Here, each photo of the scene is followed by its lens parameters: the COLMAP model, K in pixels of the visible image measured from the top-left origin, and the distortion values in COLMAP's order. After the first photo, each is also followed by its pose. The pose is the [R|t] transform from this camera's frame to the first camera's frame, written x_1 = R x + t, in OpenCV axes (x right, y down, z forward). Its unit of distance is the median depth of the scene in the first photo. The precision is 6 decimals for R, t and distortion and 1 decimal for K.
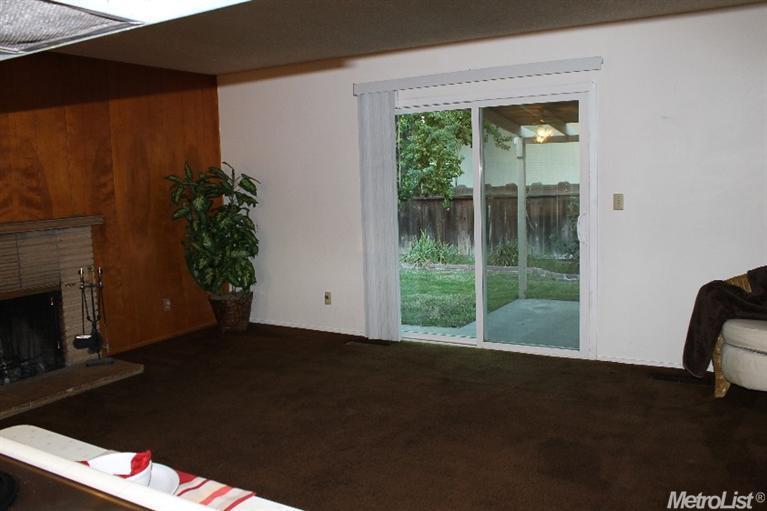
lens RADIAL K [[665.9, 0, 385.1], [0, 665.9, 257.2], [0, 0, 1]] dist [-0.131087, 0.083083]
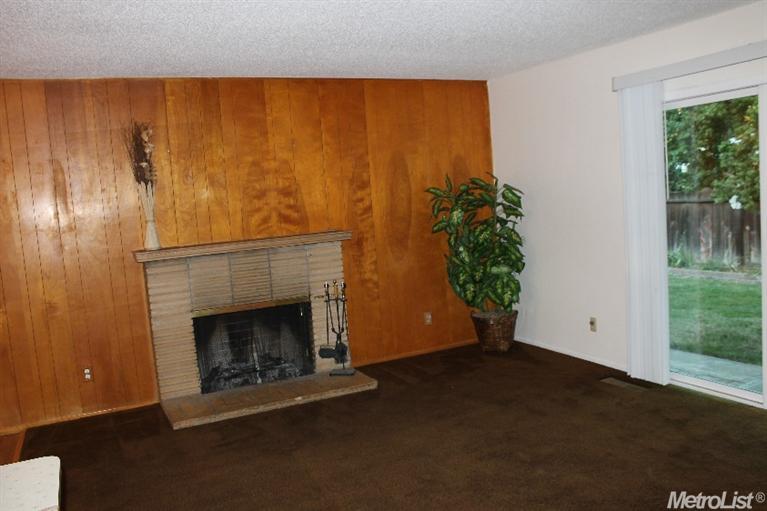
lens RADIAL K [[665.9, 0, 383.3], [0, 665.9, 255.0], [0, 0, 1]] dist [-0.131087, 0.083083]
pose [[0.831516, 0.029392, -0.554723, 0.181599], [-0.024907, 0.999568, 0.015626, -0.041045], [0.554943, 0.000823, 0.831888, 0.142254]]
